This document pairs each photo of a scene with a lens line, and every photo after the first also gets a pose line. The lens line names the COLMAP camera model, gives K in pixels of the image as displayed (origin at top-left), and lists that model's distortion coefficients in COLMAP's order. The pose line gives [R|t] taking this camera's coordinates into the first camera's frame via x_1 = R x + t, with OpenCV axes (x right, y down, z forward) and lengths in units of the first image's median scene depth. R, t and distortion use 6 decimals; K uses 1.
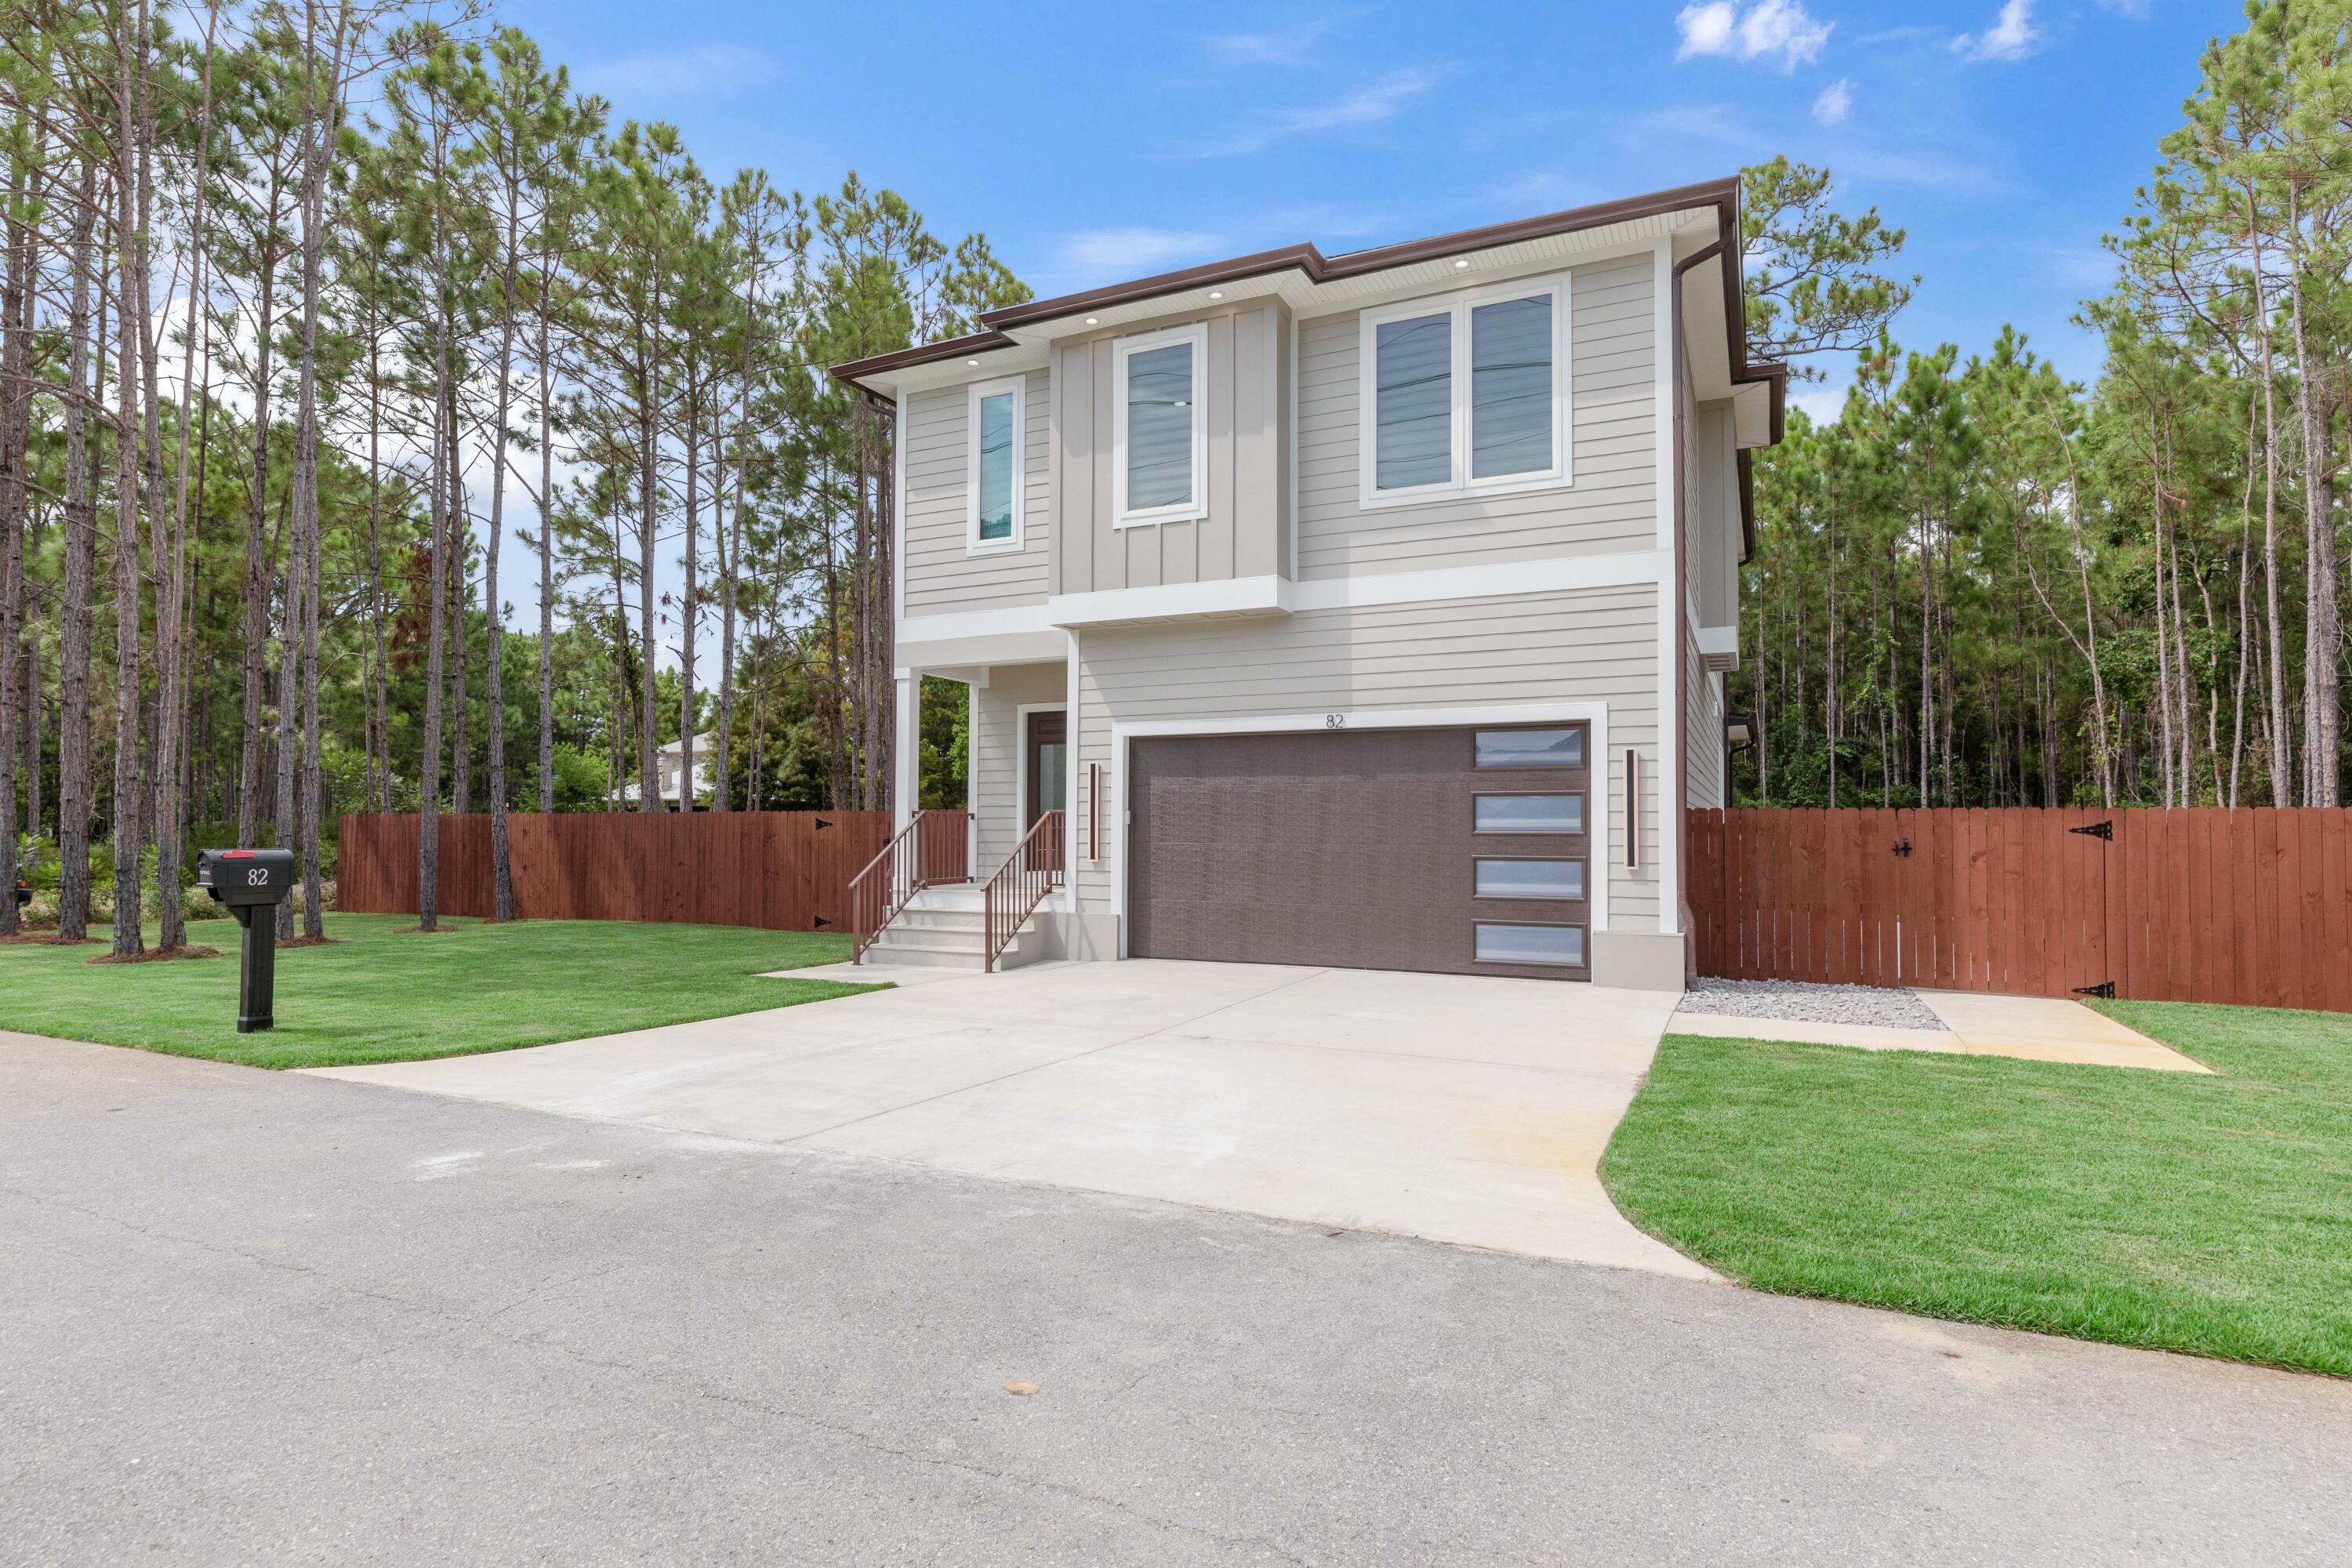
lens RADIAL K [[1340.3, 0, 1175.3], [0, 1340.3, 792.6], [0, 0, 1]] dist [-0.049713, -0.000221]
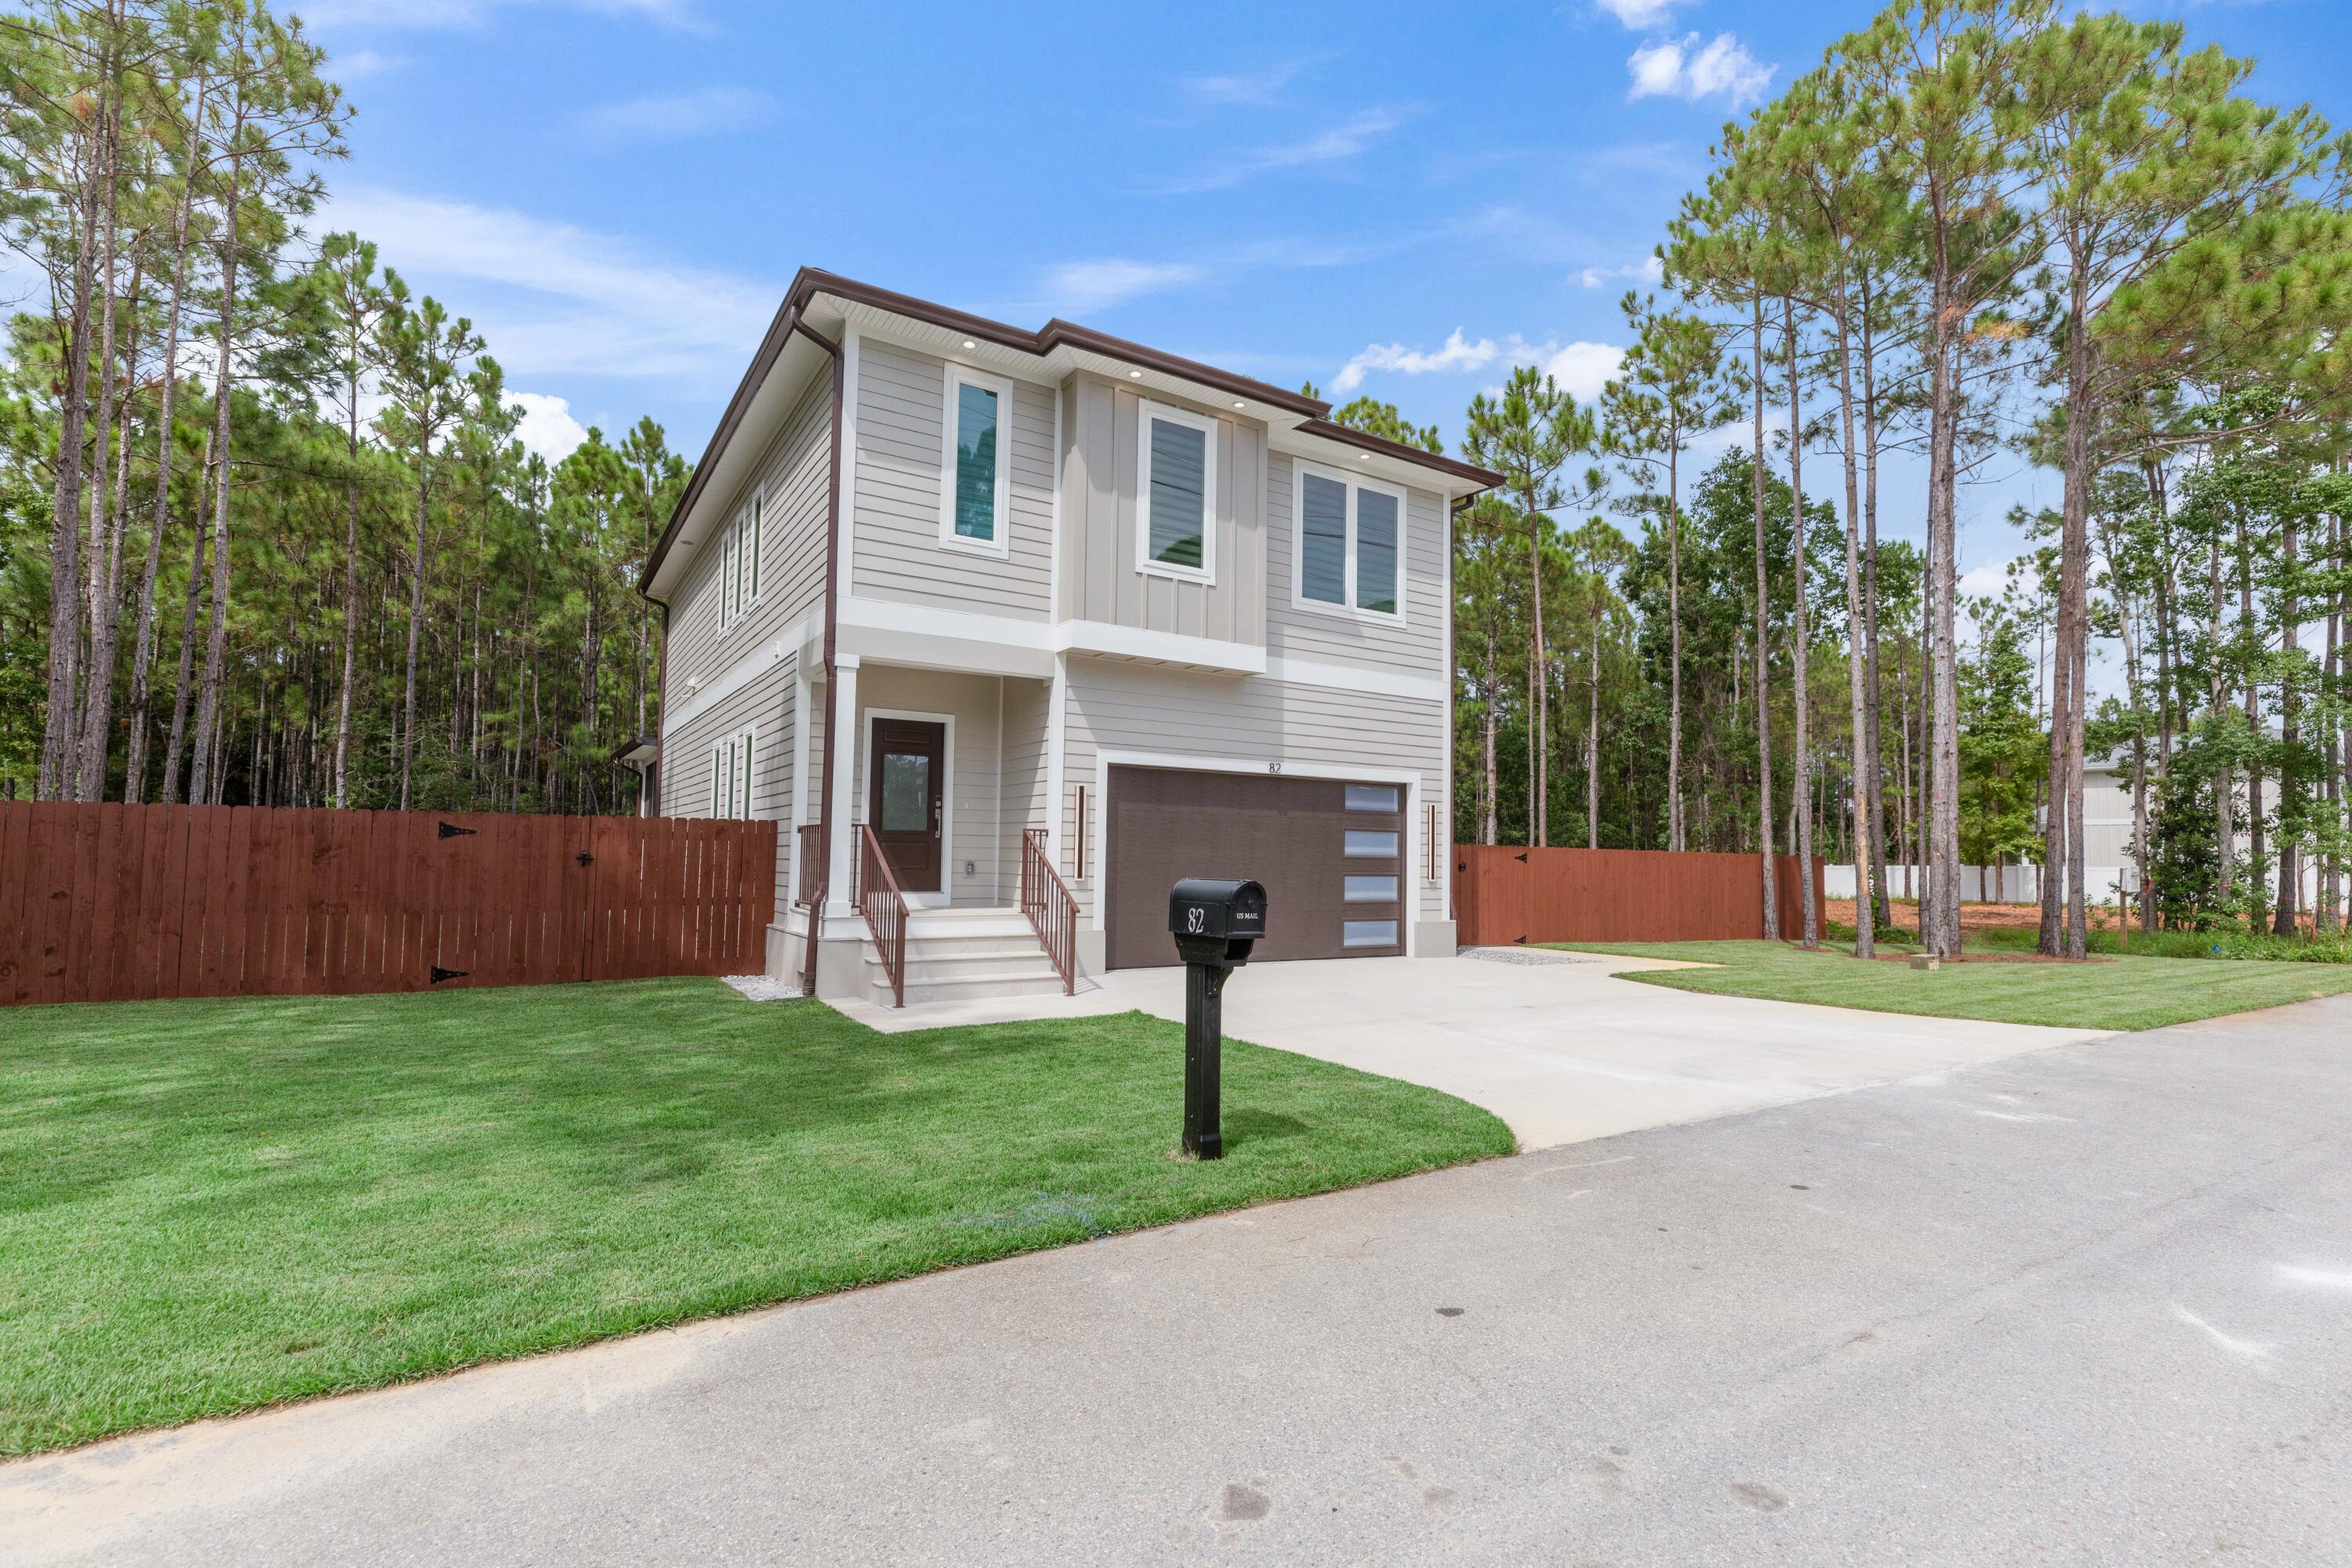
lens RADIAL K [[1065.8, 0, 1162.9], [0, 1065.8, 786.8], [0, 0, 1]] dist [-0.001921, -0.000091]
pose [[0.489937, 0.060577, 0.869651, -0.828127], [-0.040279, 0.998090, -0.046831, 0.016748], [-0.870827, -0.012085, 0.491441, 0.597176]]
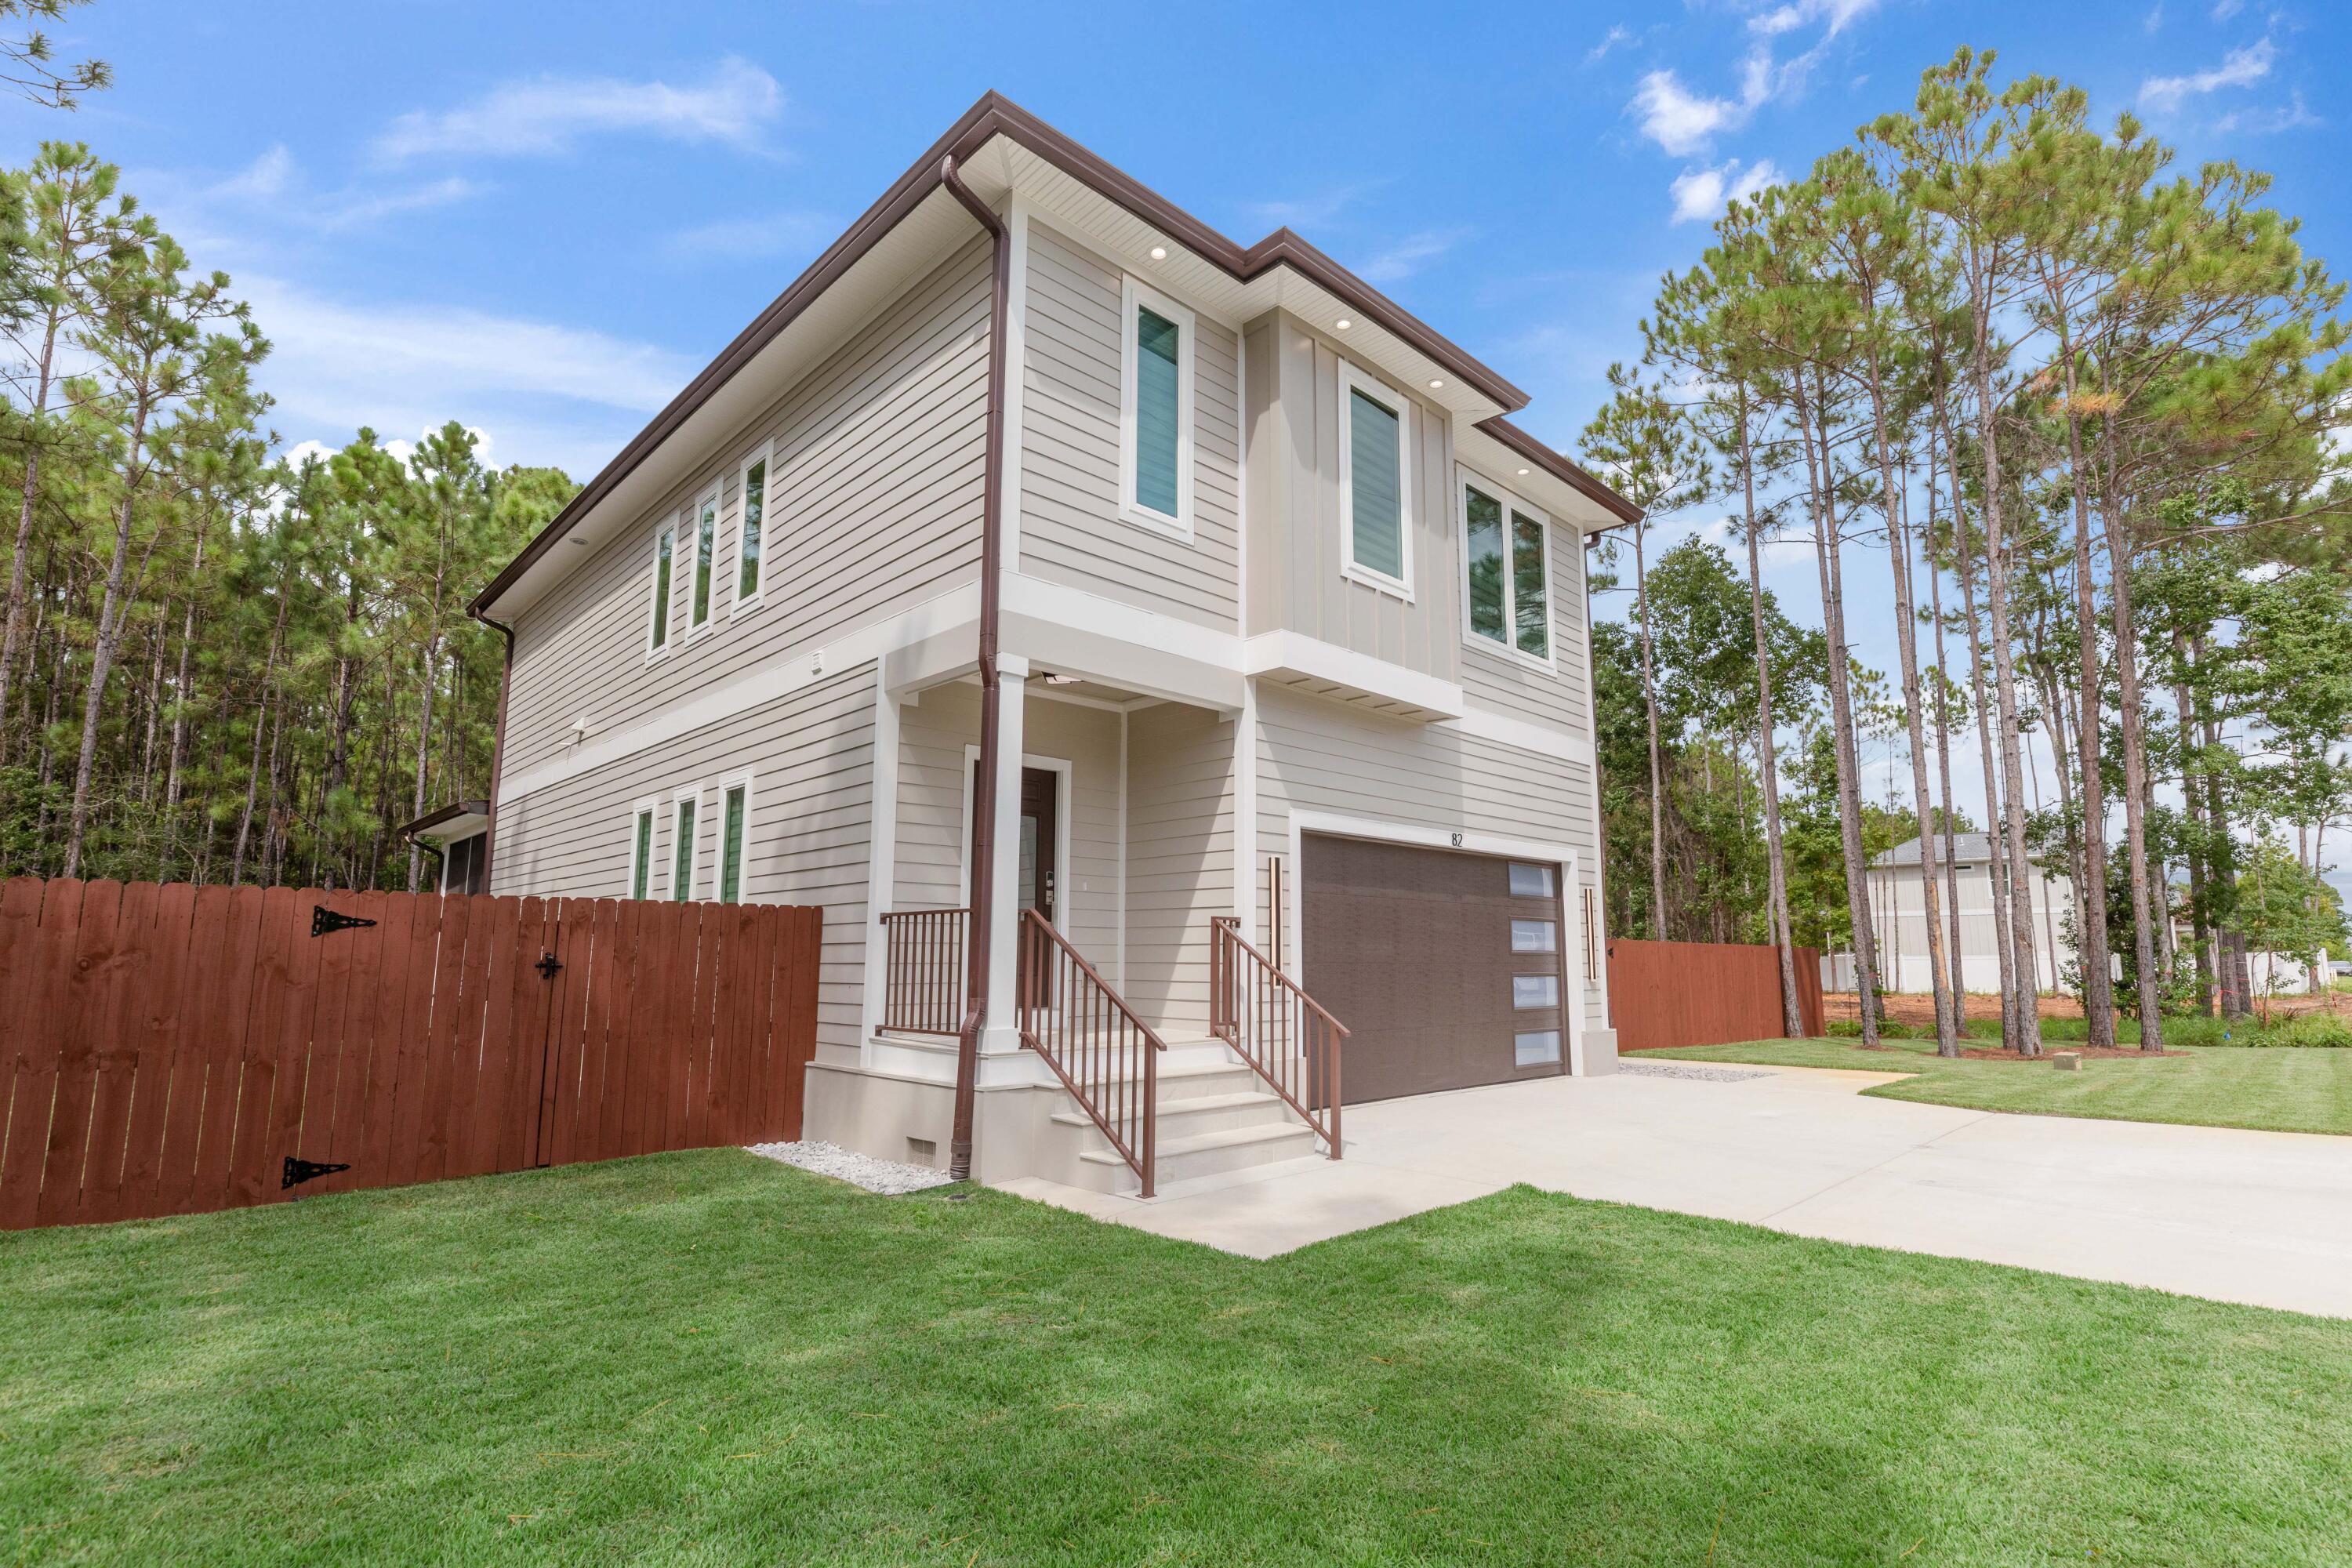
lens RADIAL K [[1107.3, 0, 1176.0], [0, 1107.3, 784.0], [0, 0, 1]] dist [-0.013993, 0.000055]
pose [[0.304666, 0.145594, 0.941266, -0.745150], [-0.032699, 0.989264, -0.142435, 0.031097], [-0.951898, 0.012617, 0.306156, 0.955492]]
